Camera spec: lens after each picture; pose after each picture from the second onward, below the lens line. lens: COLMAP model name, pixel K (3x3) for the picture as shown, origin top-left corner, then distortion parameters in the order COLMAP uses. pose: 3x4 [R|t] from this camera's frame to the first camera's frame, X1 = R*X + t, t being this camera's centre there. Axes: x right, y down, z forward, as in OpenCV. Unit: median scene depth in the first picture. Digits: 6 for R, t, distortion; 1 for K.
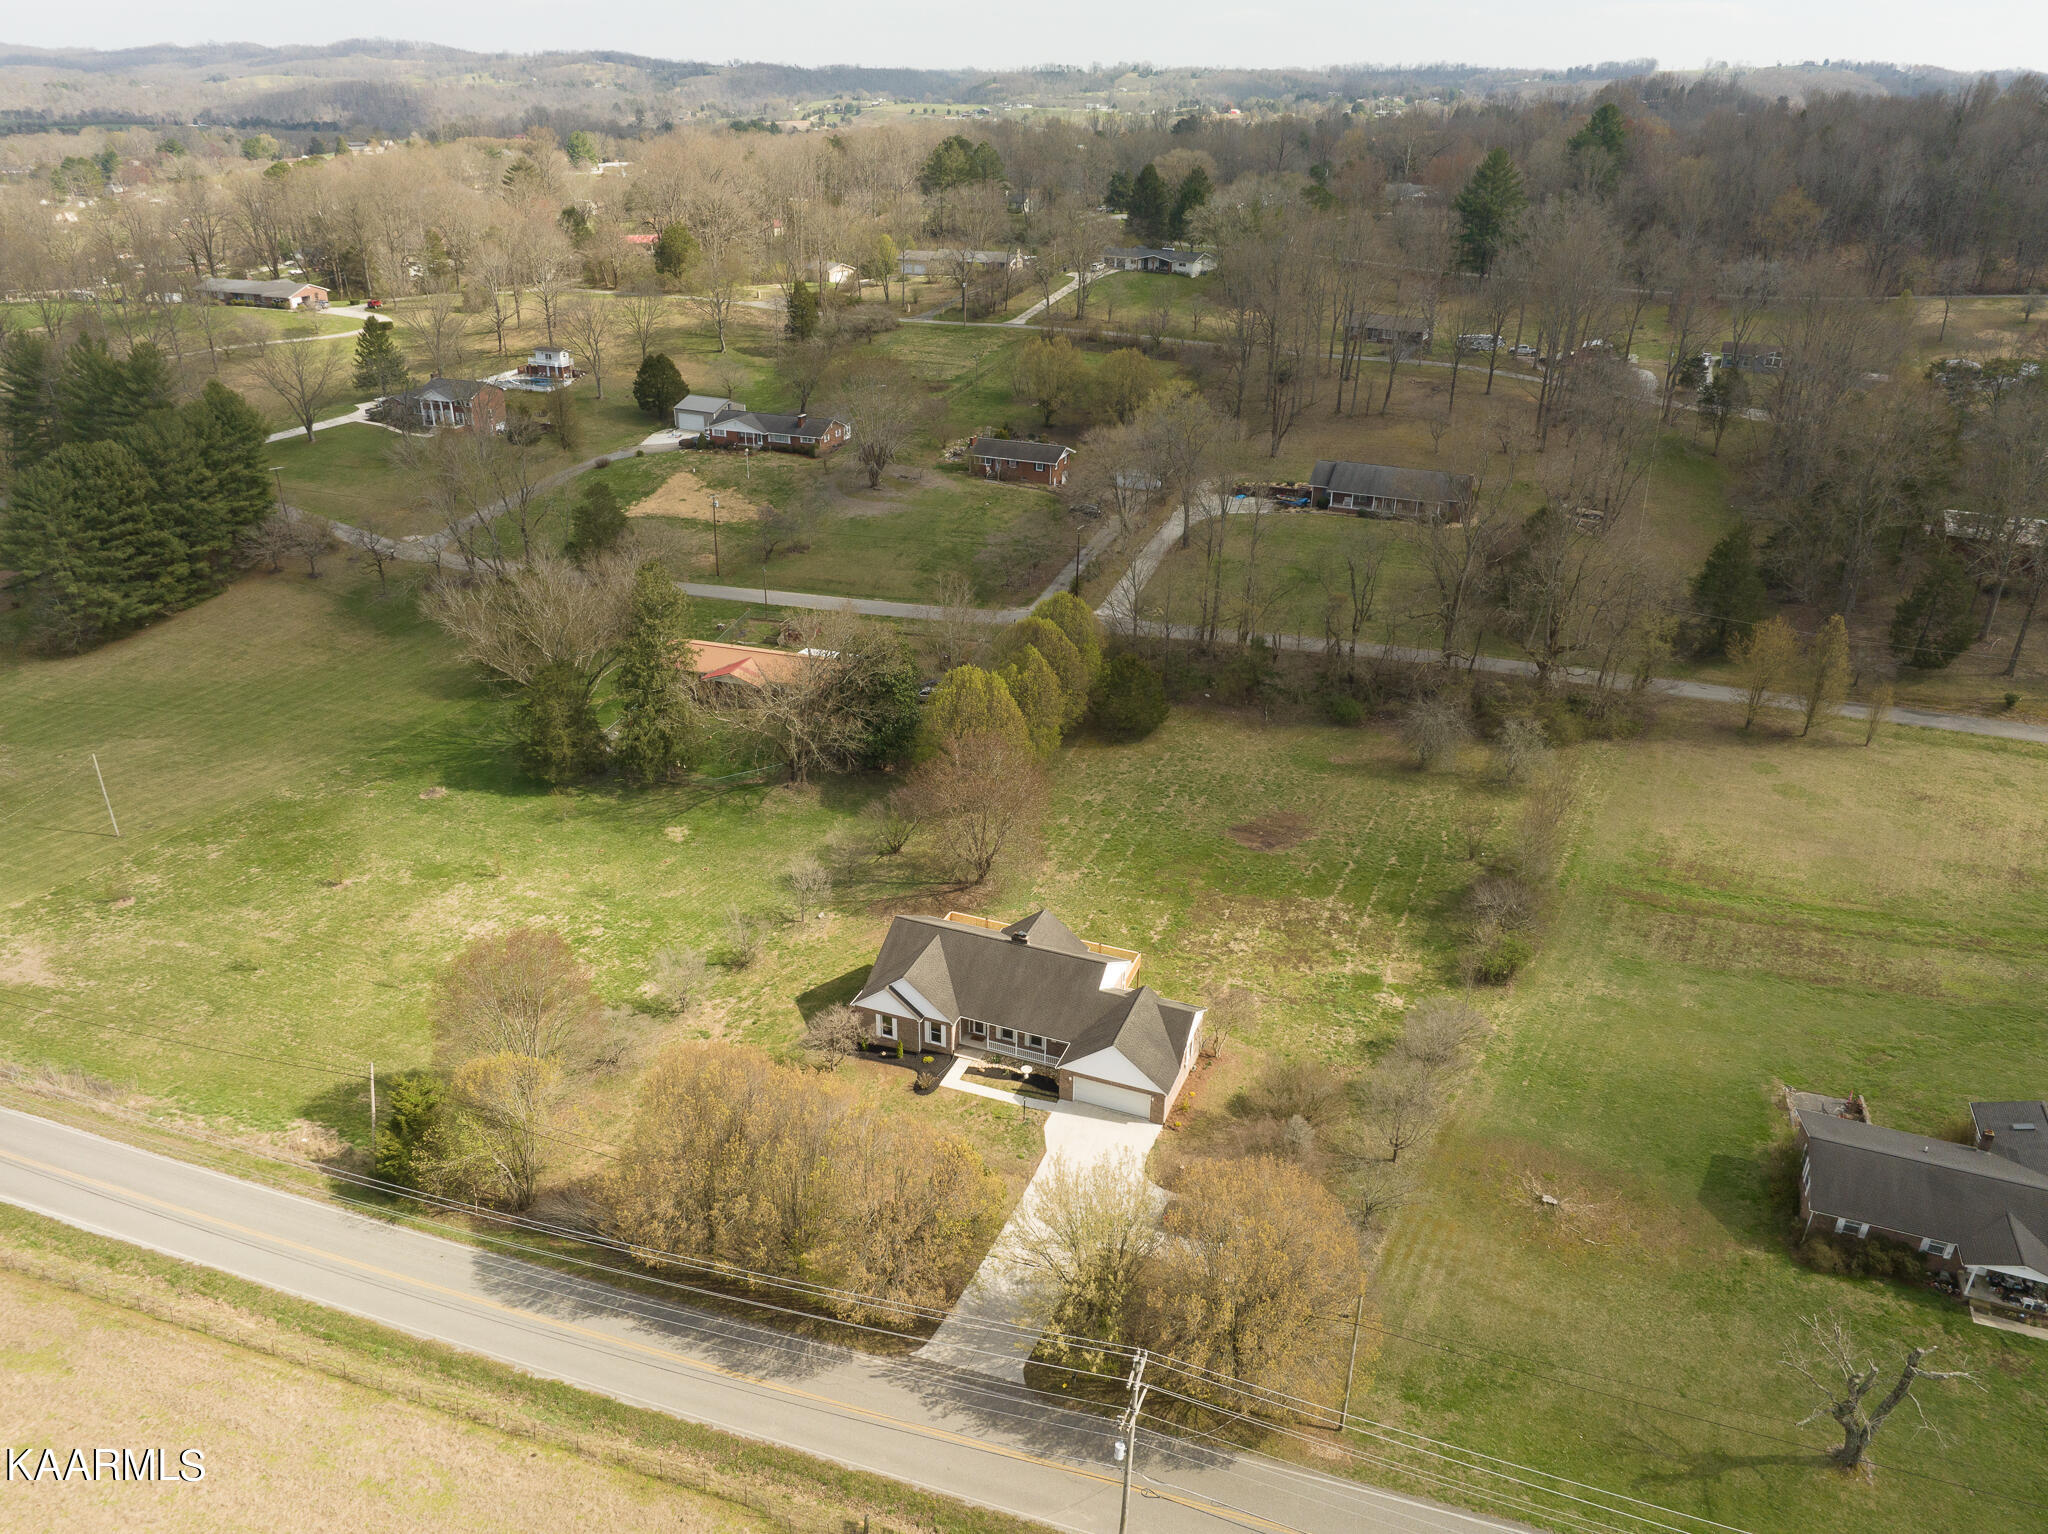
lens RADIAL K [[1444.5, 0, 1024.0], [0, 1444.5, 767.0], [0, 0, 1]] dist [-0.054505, 0.032910]
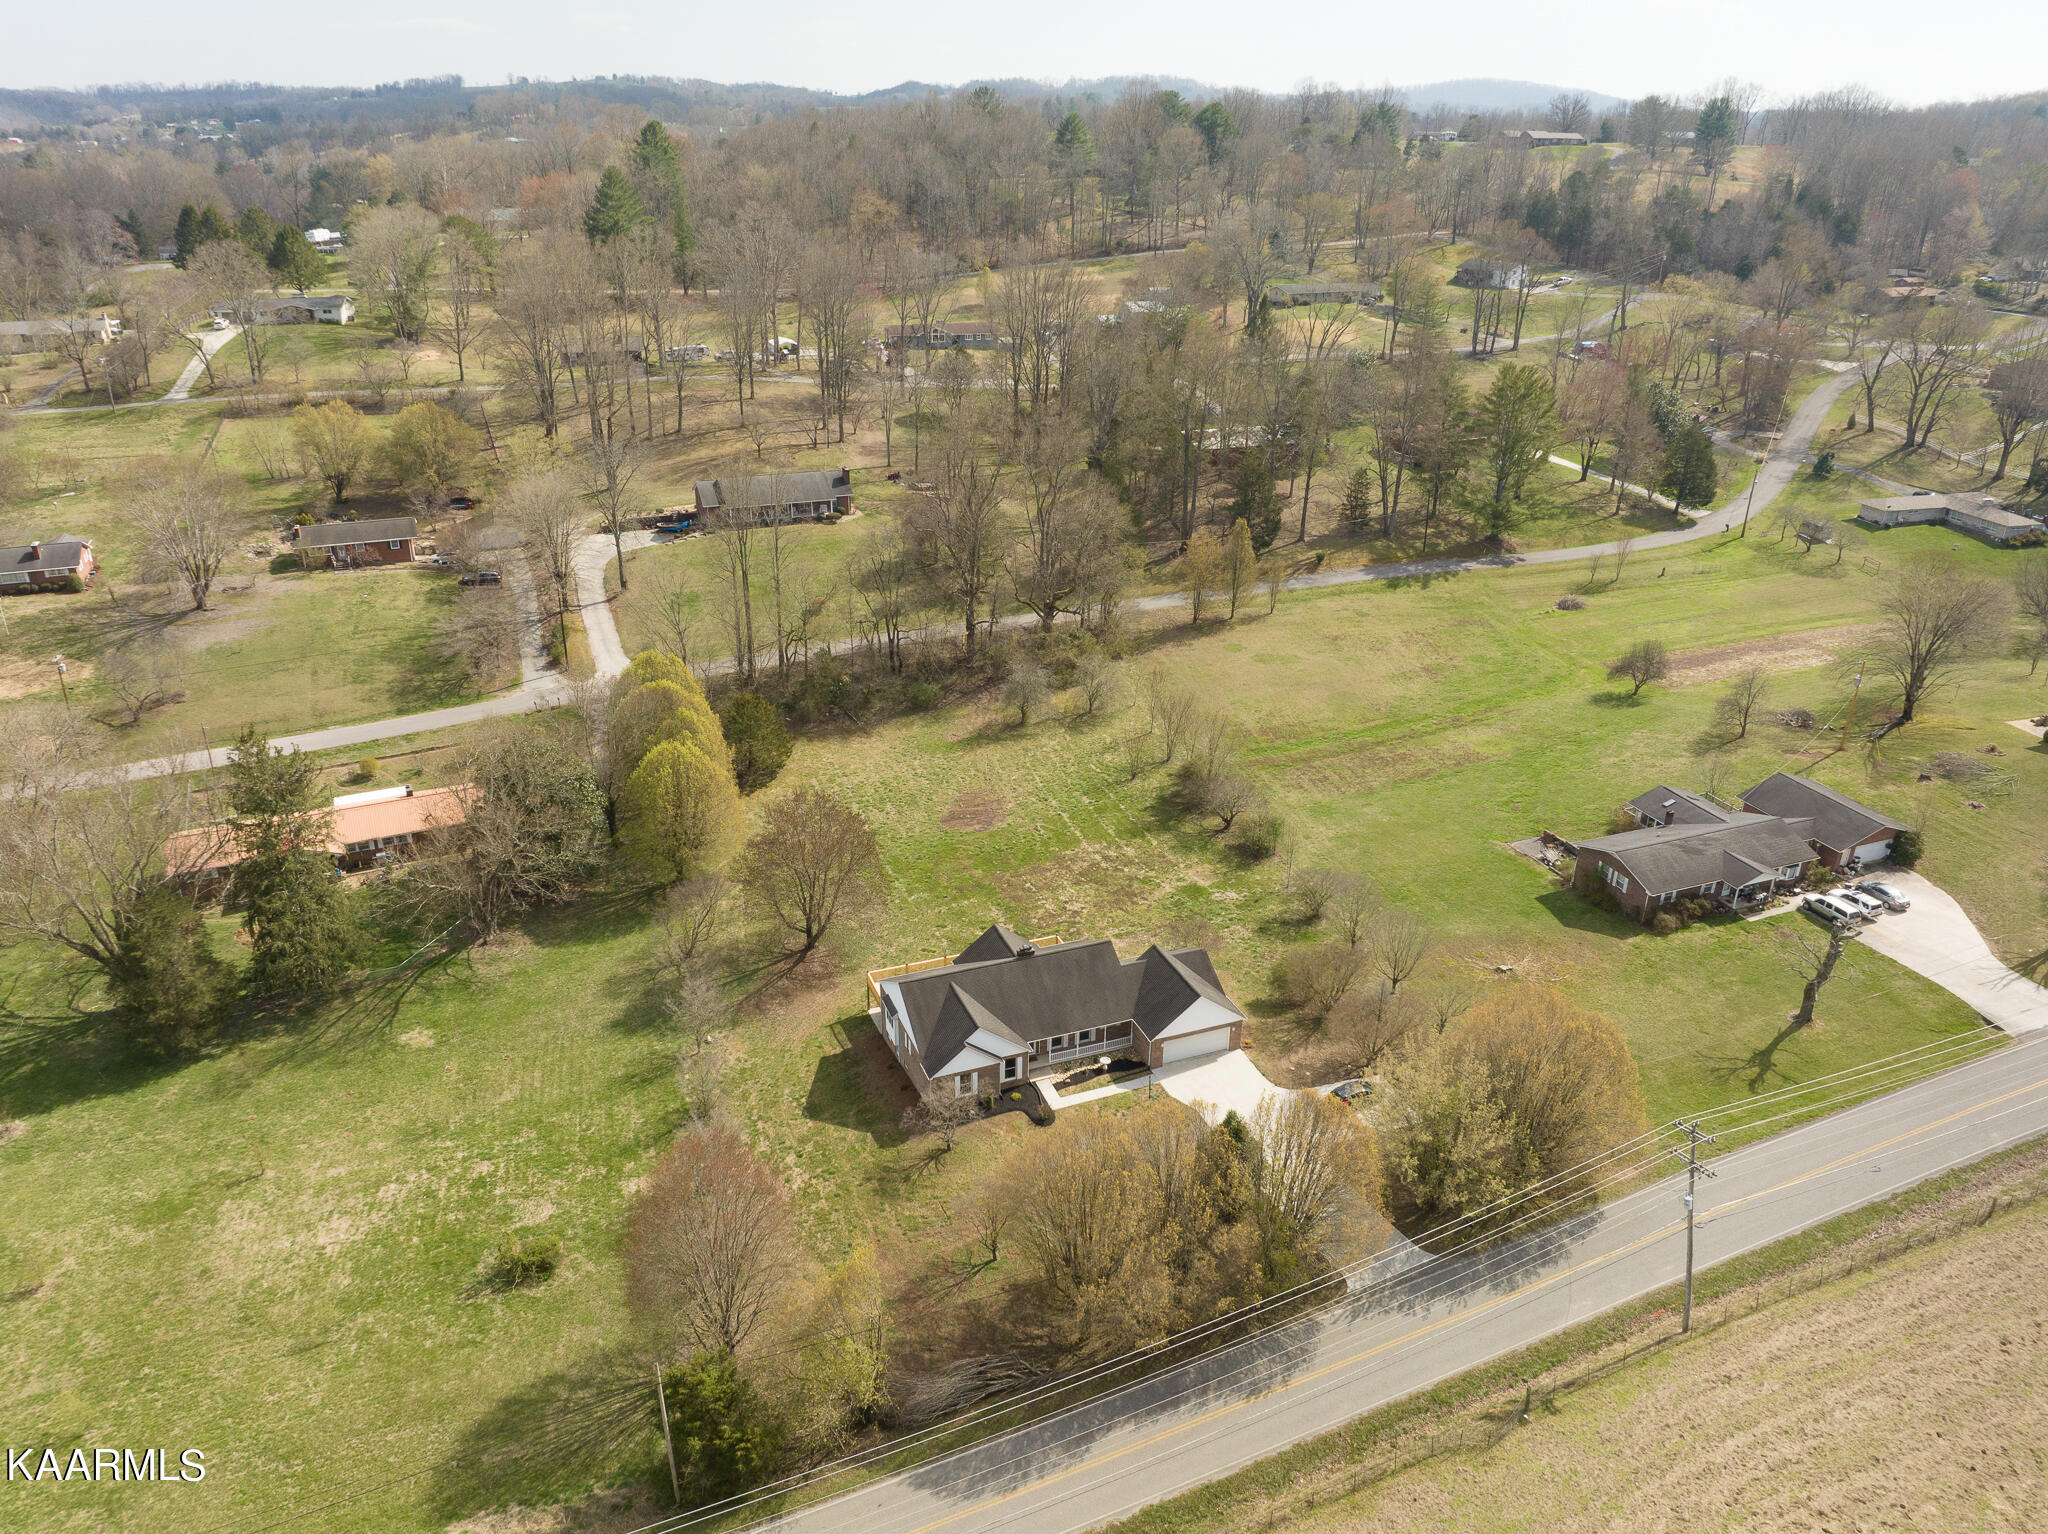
lens RADIAL K [[1444.5, 0, 1024.0], [0, 1444.5, 767.0], [0, 0, 1]] dist [-0.054505, 0.032910]
pose [[0.735743, -0.285371, 0.614203, -0.492996], [0.291124, 0.952093, 0.093630, -0.084087], [-0.611498, 0.109922, 0.783574, 0.159815]]
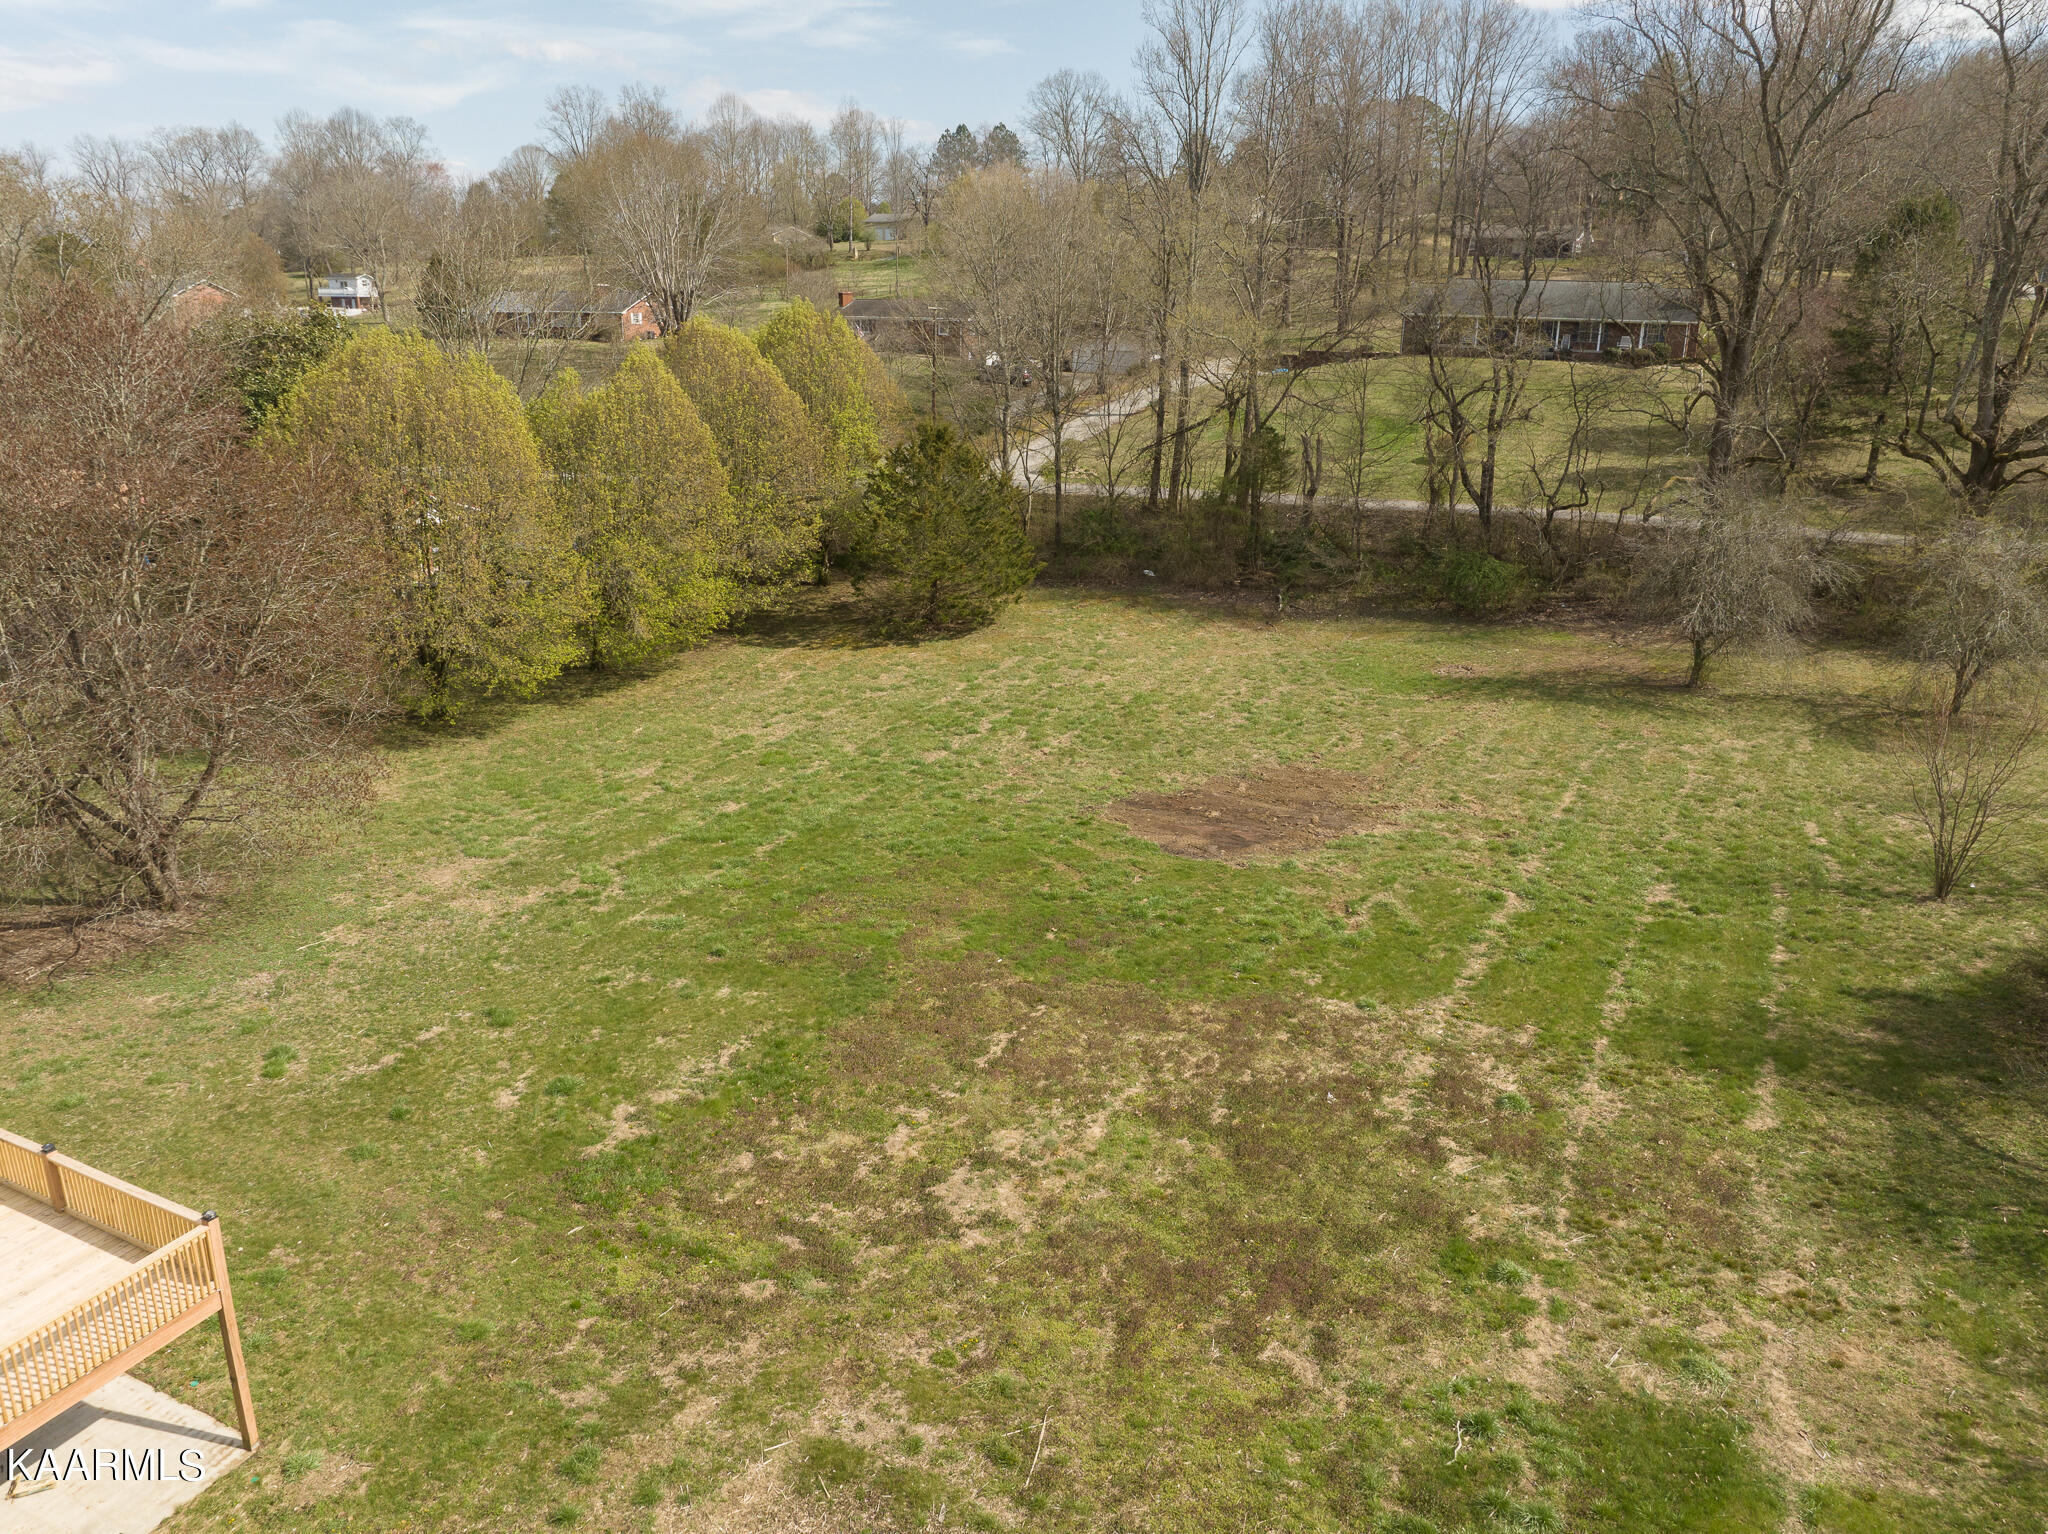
lens RADIAL K [[1444.5, 0, 1024.0], [0, 1444.5, 767.0], [0, 0, 1]] dist [-0.054505, 0.032910]
pose [[0.997028, 0.023752, -0.073285, 0.161907], [-0.033076, 0.991124, -0.128763, 0.086399], [0.069576, 0.130805, 0.988964, 0.759212]]
